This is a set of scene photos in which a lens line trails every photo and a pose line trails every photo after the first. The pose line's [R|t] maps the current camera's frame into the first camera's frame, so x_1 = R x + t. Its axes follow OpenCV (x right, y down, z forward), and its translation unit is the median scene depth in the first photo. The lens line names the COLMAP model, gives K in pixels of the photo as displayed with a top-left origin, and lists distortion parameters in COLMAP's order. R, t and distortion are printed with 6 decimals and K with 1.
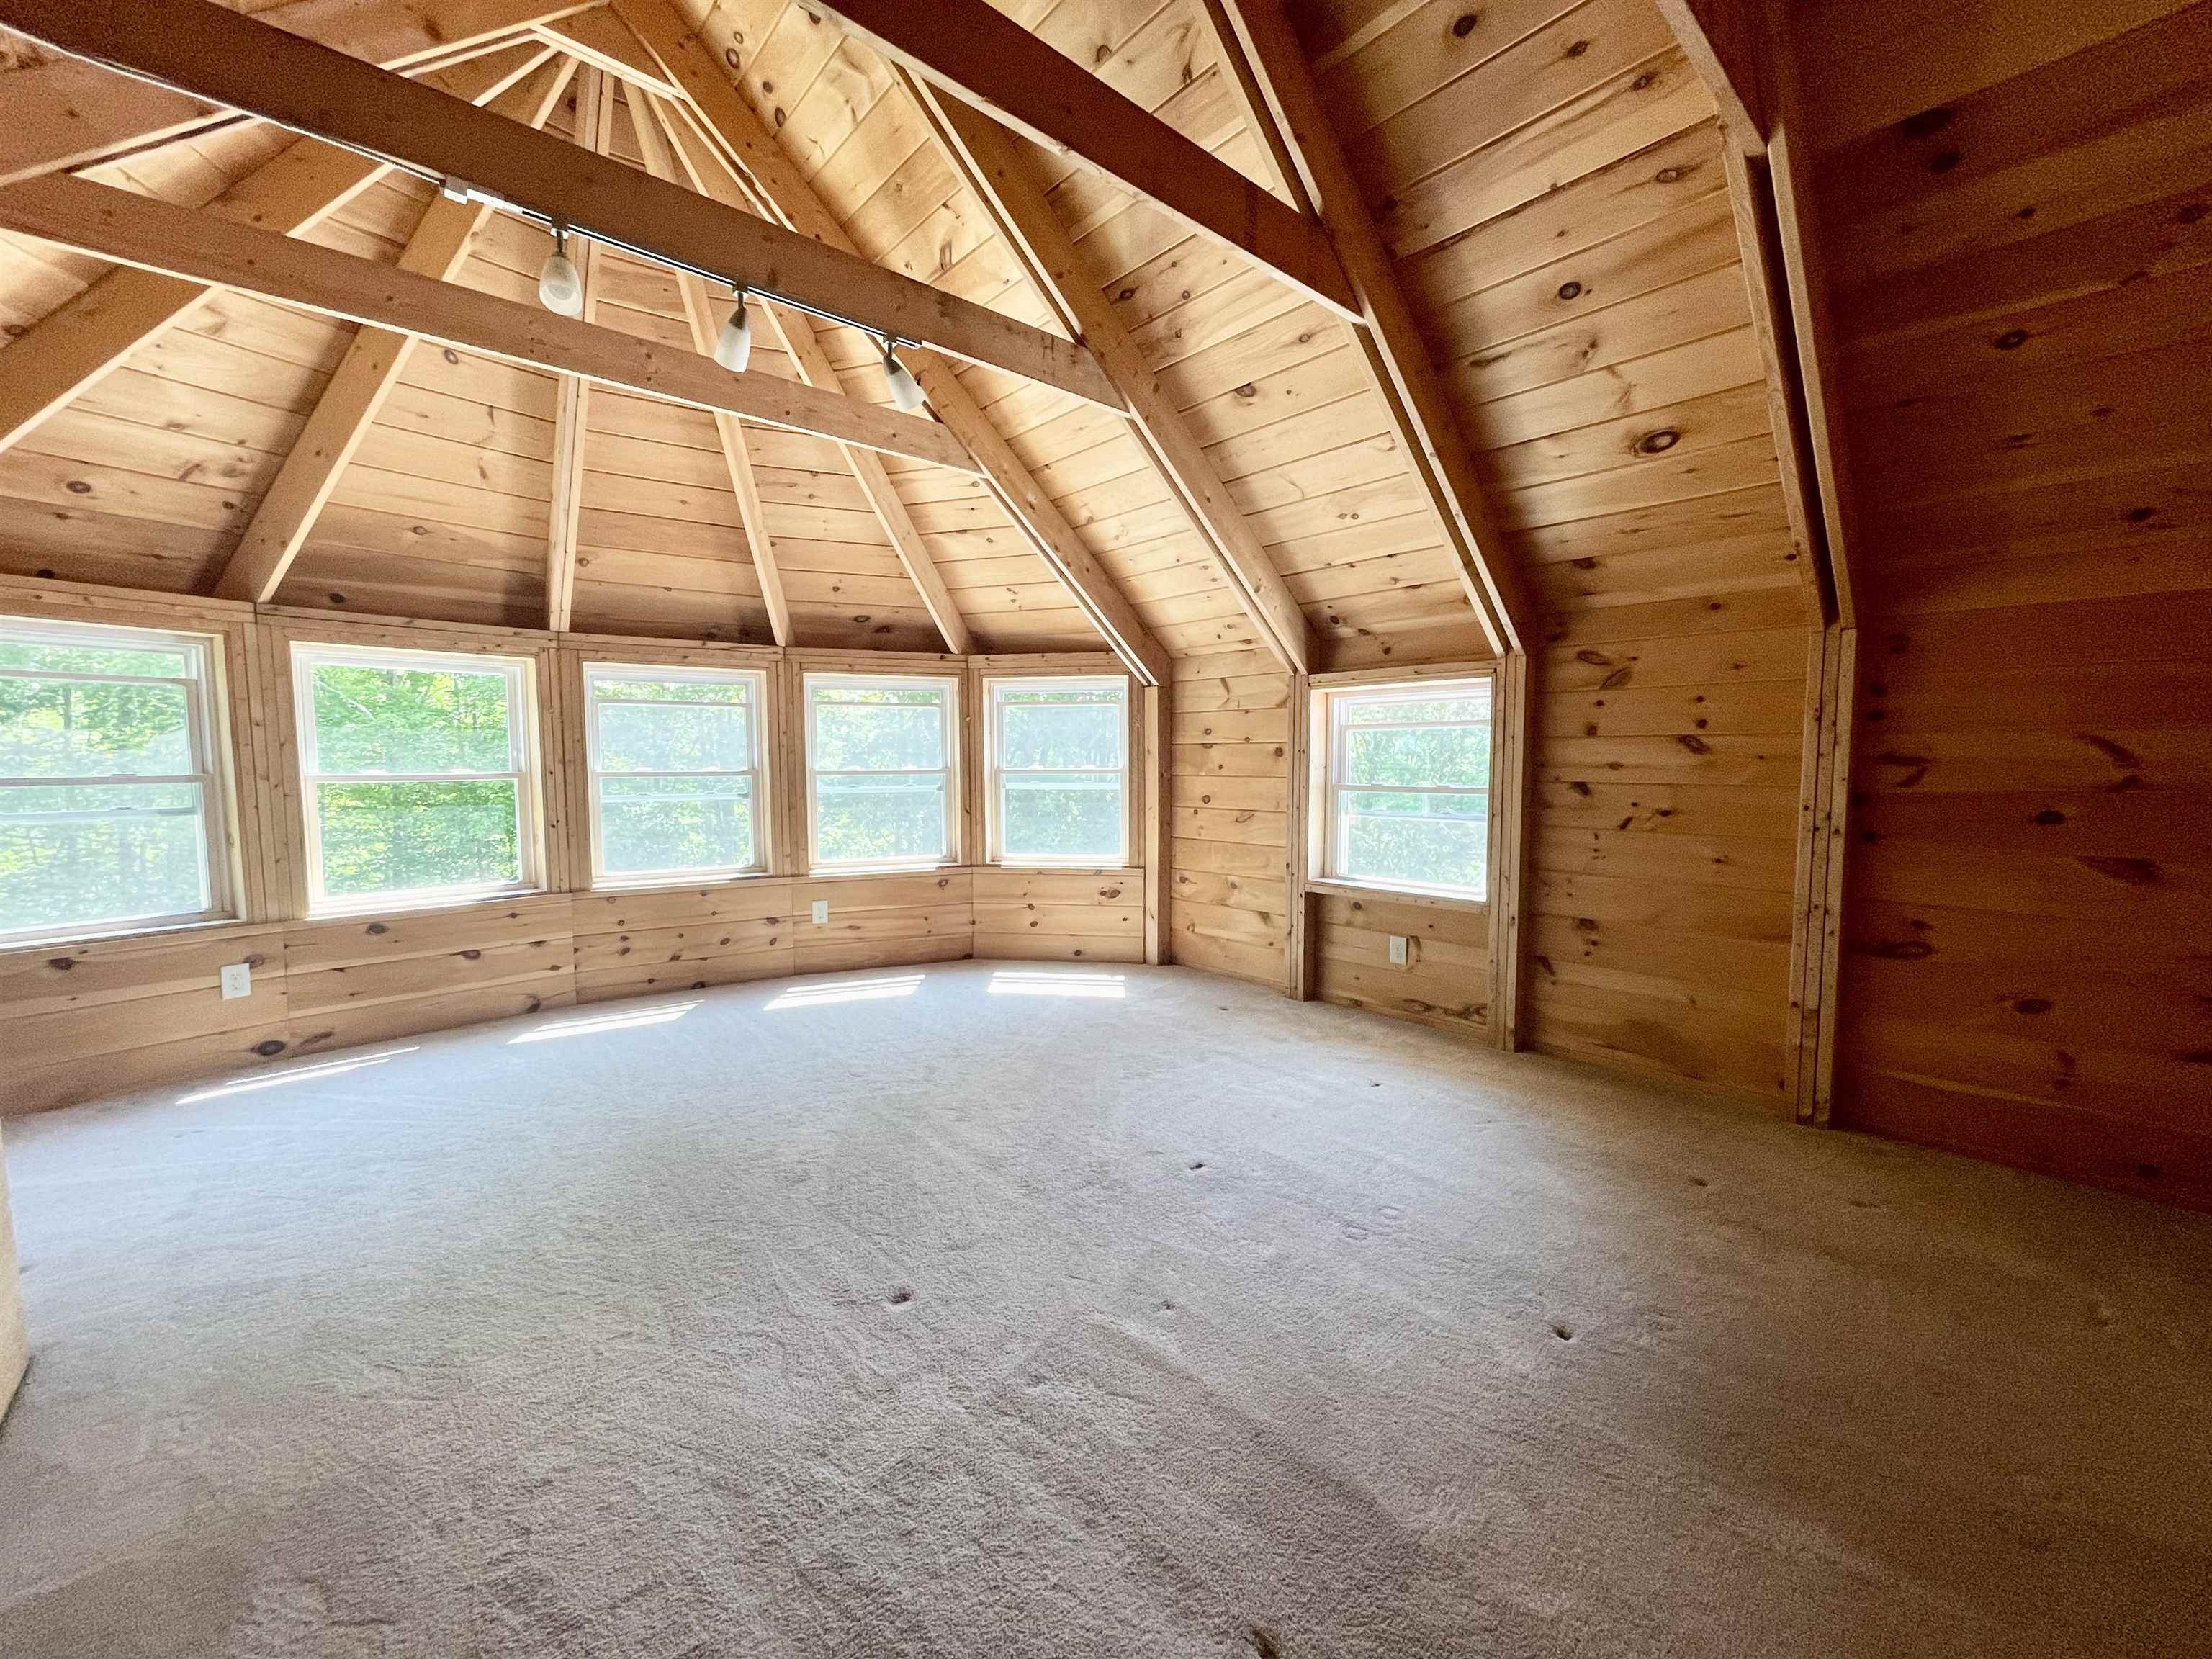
lens RADIAL K [[893.5, 0, 1106.0], [0, 893.5, 829.5], [0, 0, 1]] dist [-0.002613, -0.000641]
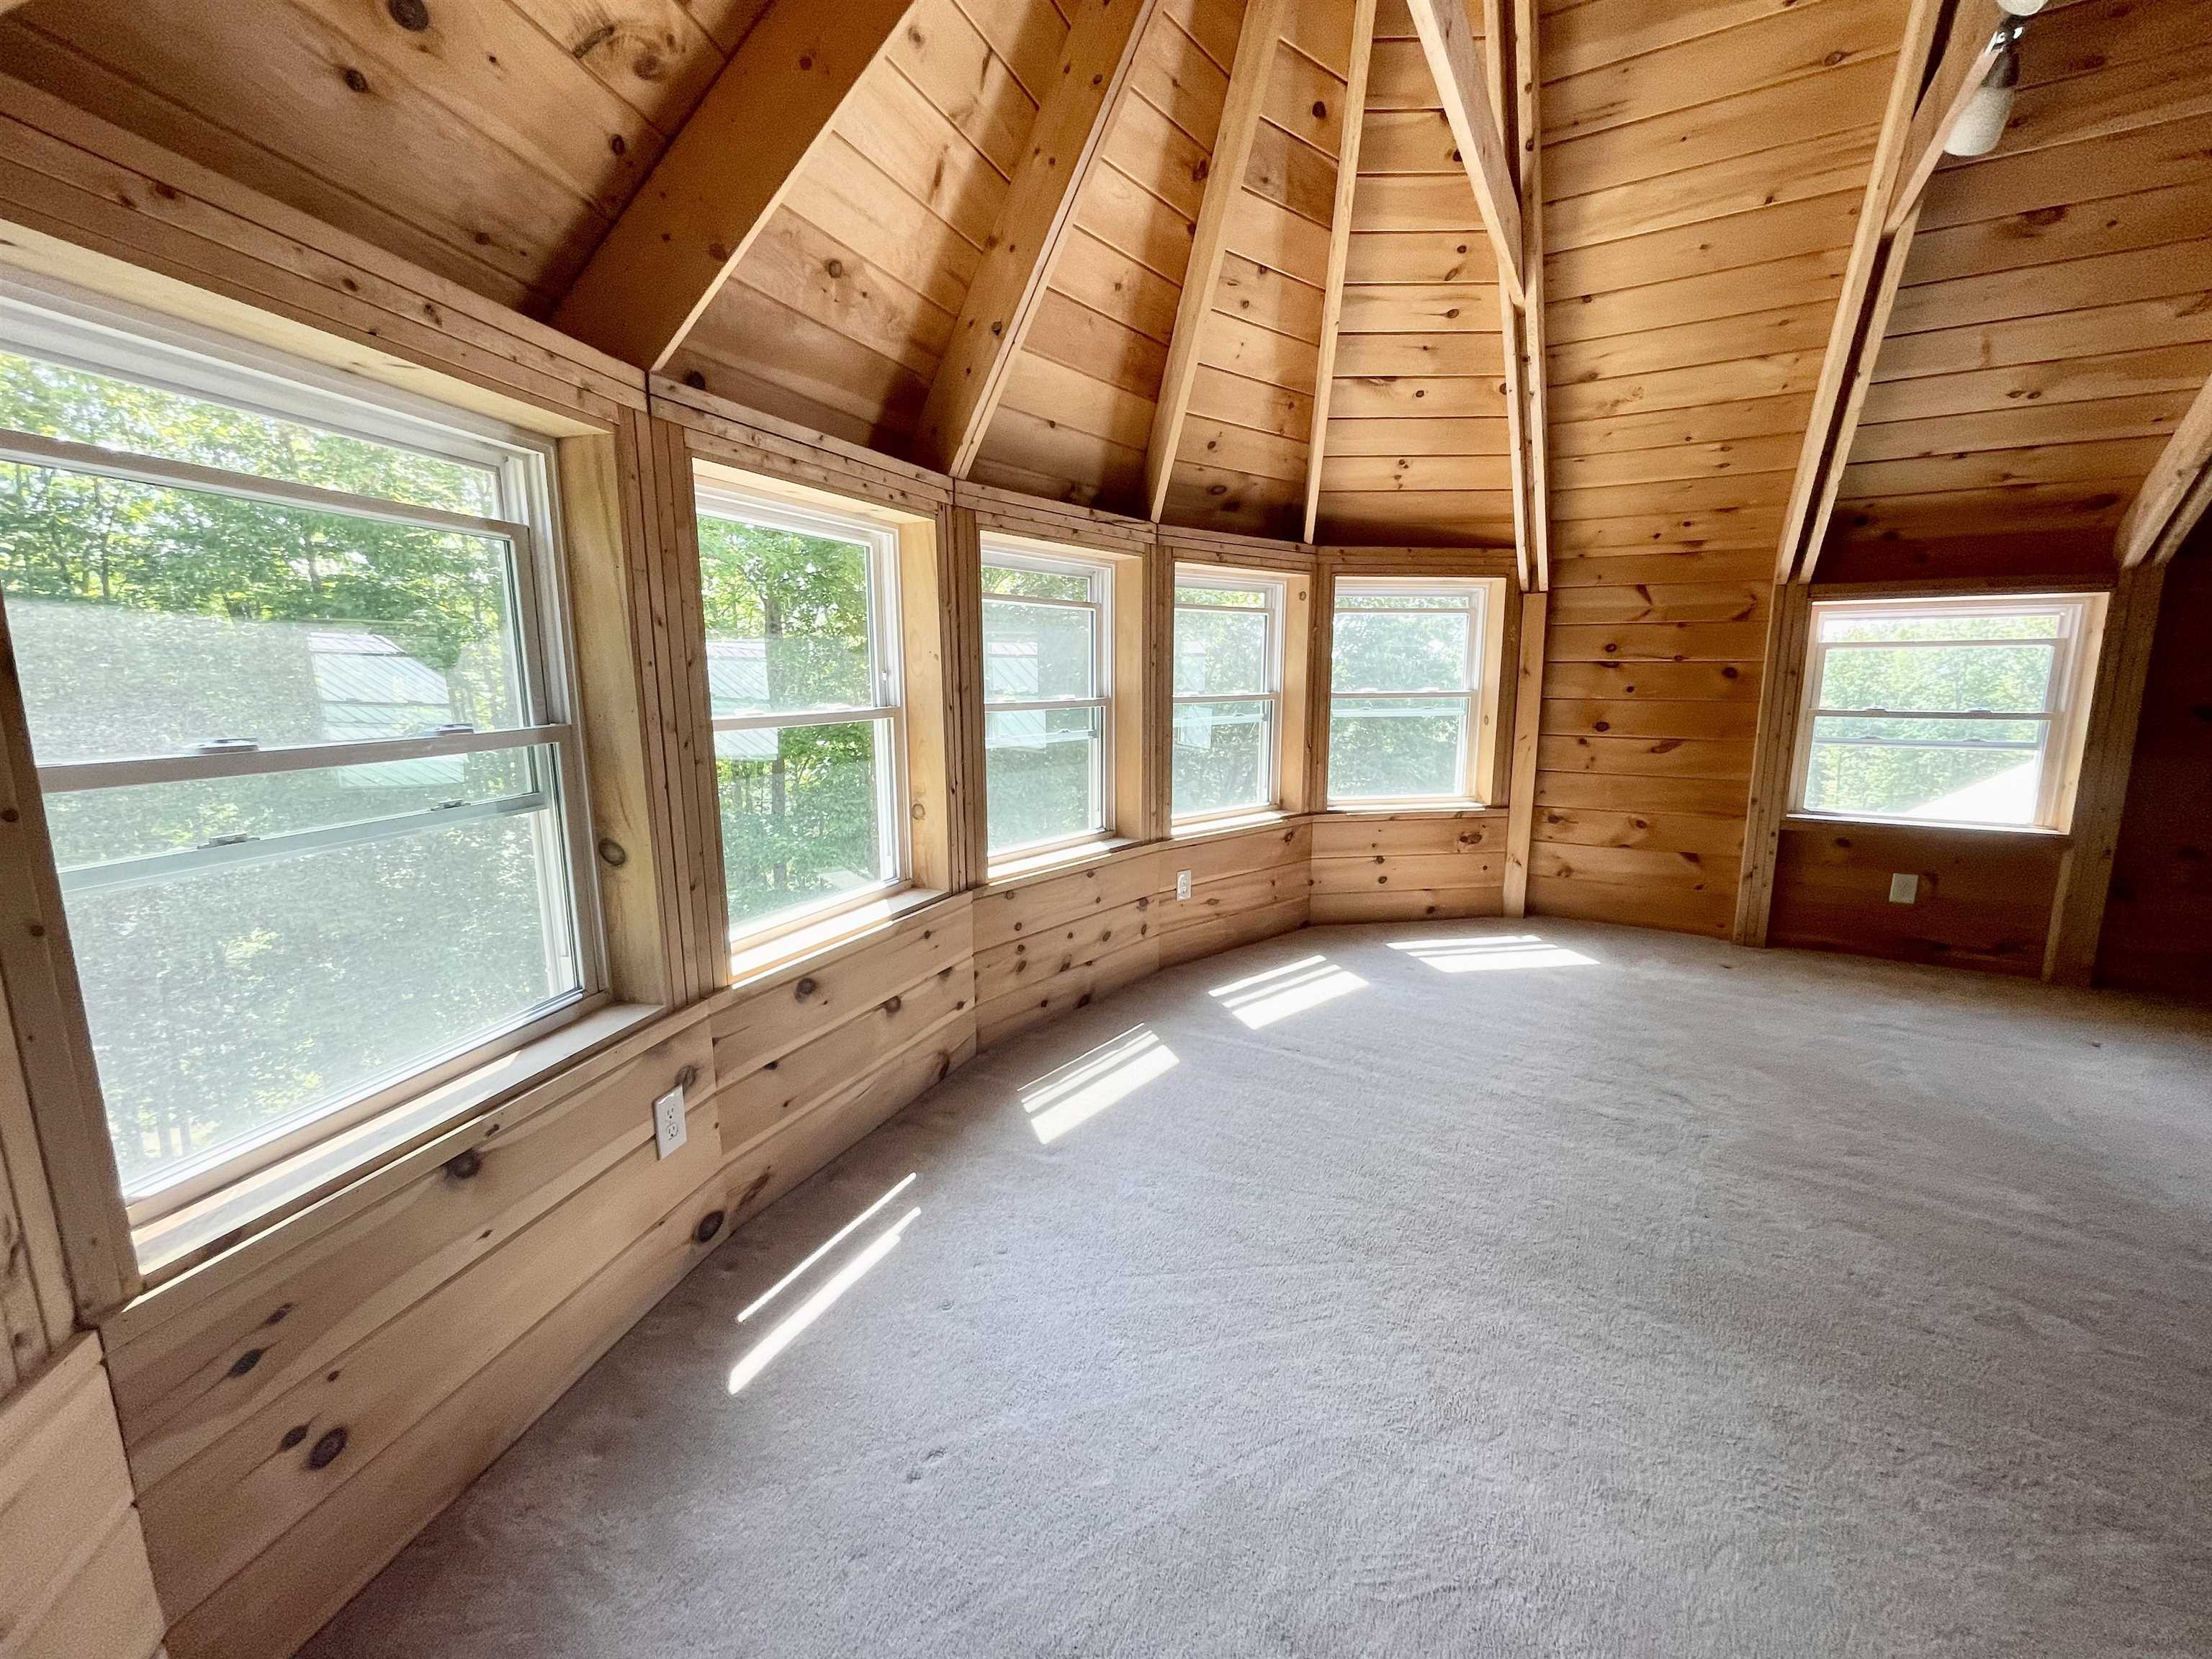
lens RADIAL K [[893.5, 0, 1106.0], [0, 893.5, 829.5], [0, 0, 1]] dist [-0.002613, -0.000641]
pose [[0.954307, -0.052790, 0.294129, -0.675074], [0.024627, 0.994818, 0.098646, -0.035166], [-0.297812, -0.086894, 0.950661, 0.338282]]
